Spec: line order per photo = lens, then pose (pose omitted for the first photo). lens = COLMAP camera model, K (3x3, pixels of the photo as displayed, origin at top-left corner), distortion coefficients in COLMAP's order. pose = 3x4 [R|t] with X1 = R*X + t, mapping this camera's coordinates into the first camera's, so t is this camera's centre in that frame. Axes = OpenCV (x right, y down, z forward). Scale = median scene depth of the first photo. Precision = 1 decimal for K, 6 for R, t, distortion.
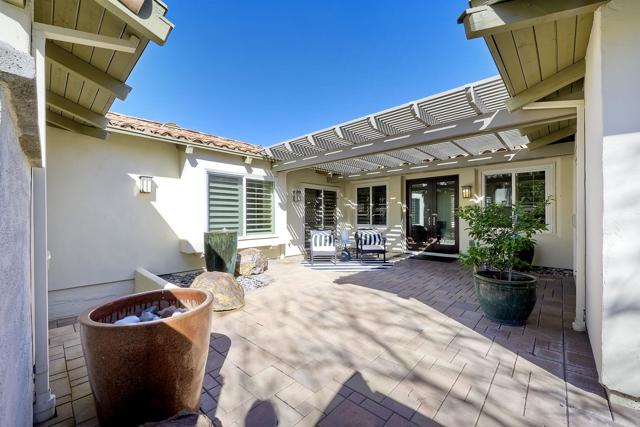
lens RADIAL K [[264.7, 0, 323.5], [0, 264.7, 216.5], [0, 0, 1]] dist [0.000008, -0.000960]
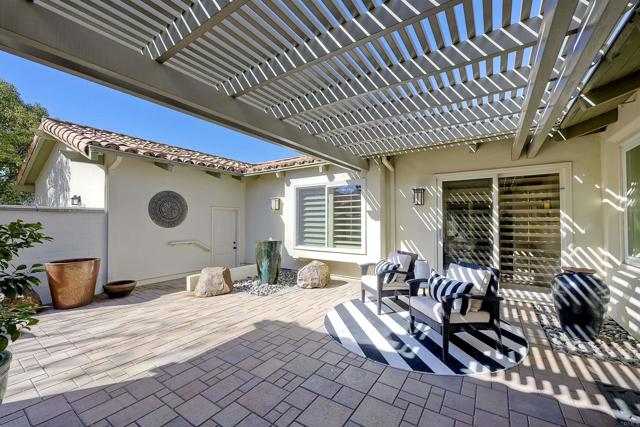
lens RADIAL K [[264.7, 0, 321.4], [0, 264.7, 213.2], [0, 0, 1]] dist [0.000008, -0.000960]
pose [[0.123452, -0.017697, -0.992193, 0.952509], [0.002066, 0.999843, -0.017577, -0.049541], [0.992348, 0.000120, 0.123469, 1.257036]]
